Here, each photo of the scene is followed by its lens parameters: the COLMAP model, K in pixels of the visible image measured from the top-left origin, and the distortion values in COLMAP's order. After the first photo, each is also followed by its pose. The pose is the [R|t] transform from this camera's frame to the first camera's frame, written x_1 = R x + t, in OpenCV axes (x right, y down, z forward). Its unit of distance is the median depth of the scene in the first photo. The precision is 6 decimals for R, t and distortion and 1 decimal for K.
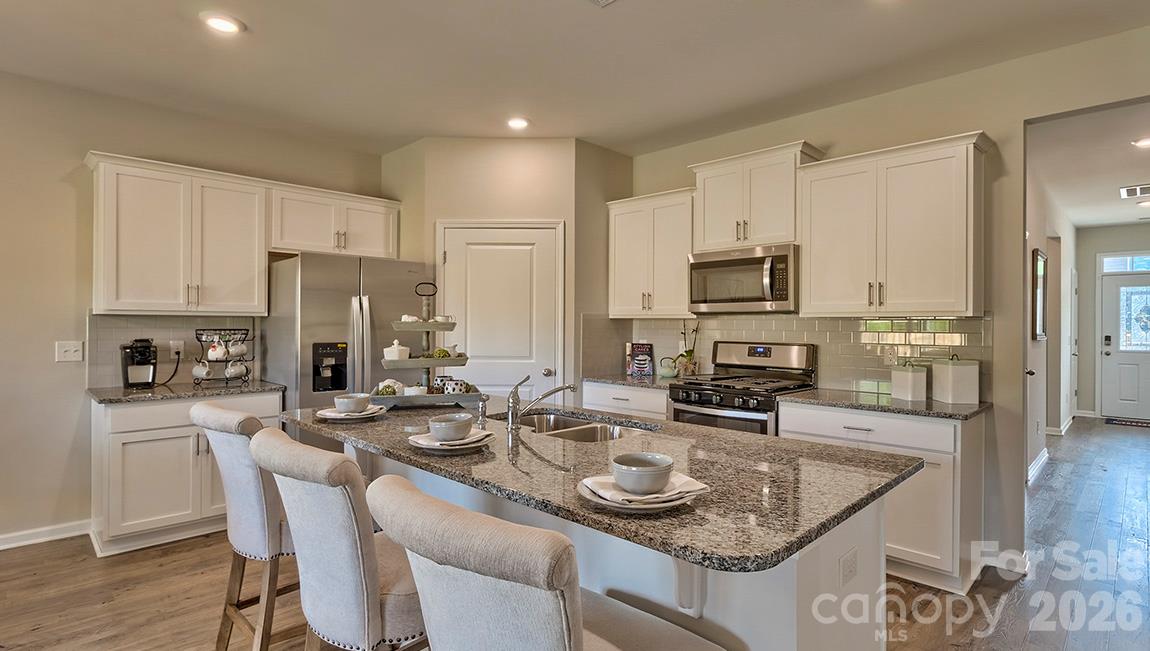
lens RADIAL K [[569.0, 0, 567.9], [0, 569.0, 329.0], [0, 0, 1]] dist [0.001975, -0.002216]
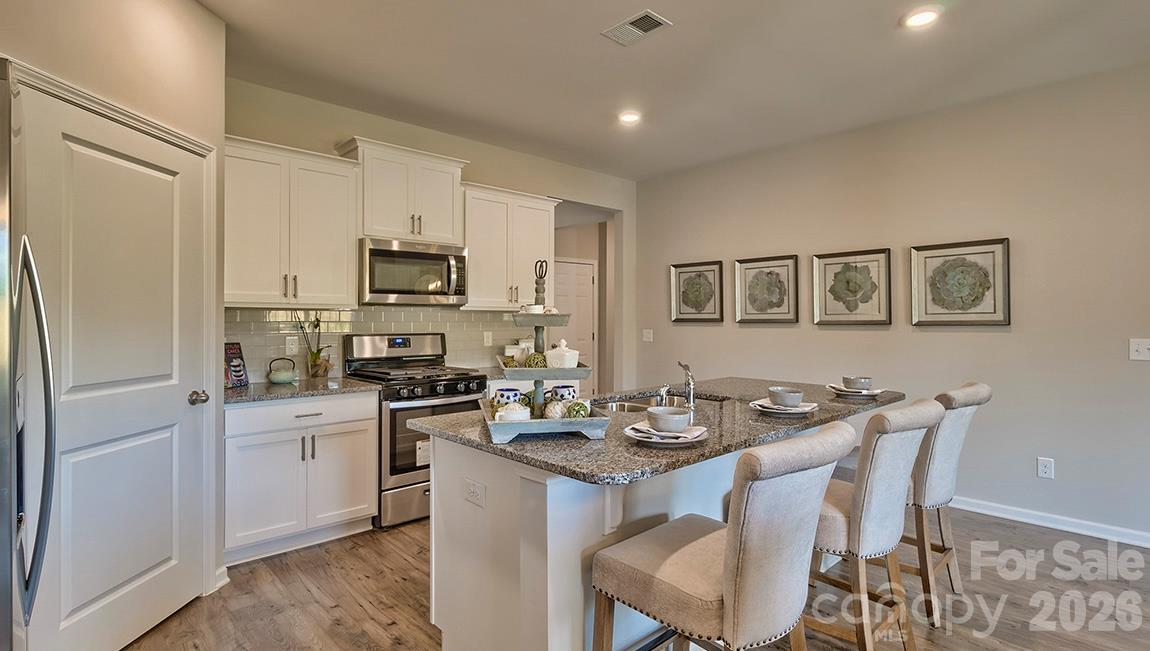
lens RADIAL K [[569.0, 0, 576.4], [0, 569.0, 322.4], [0, 0, 1]] dist [0.001975, -0.002216]
pose [[0.018652, -0.014051, 0.999727, -0.681178], [0.006414, 0.999882, 0.013934, -0.008696], [-0.999805, 0.006152, 0.018740, 0.657052]]
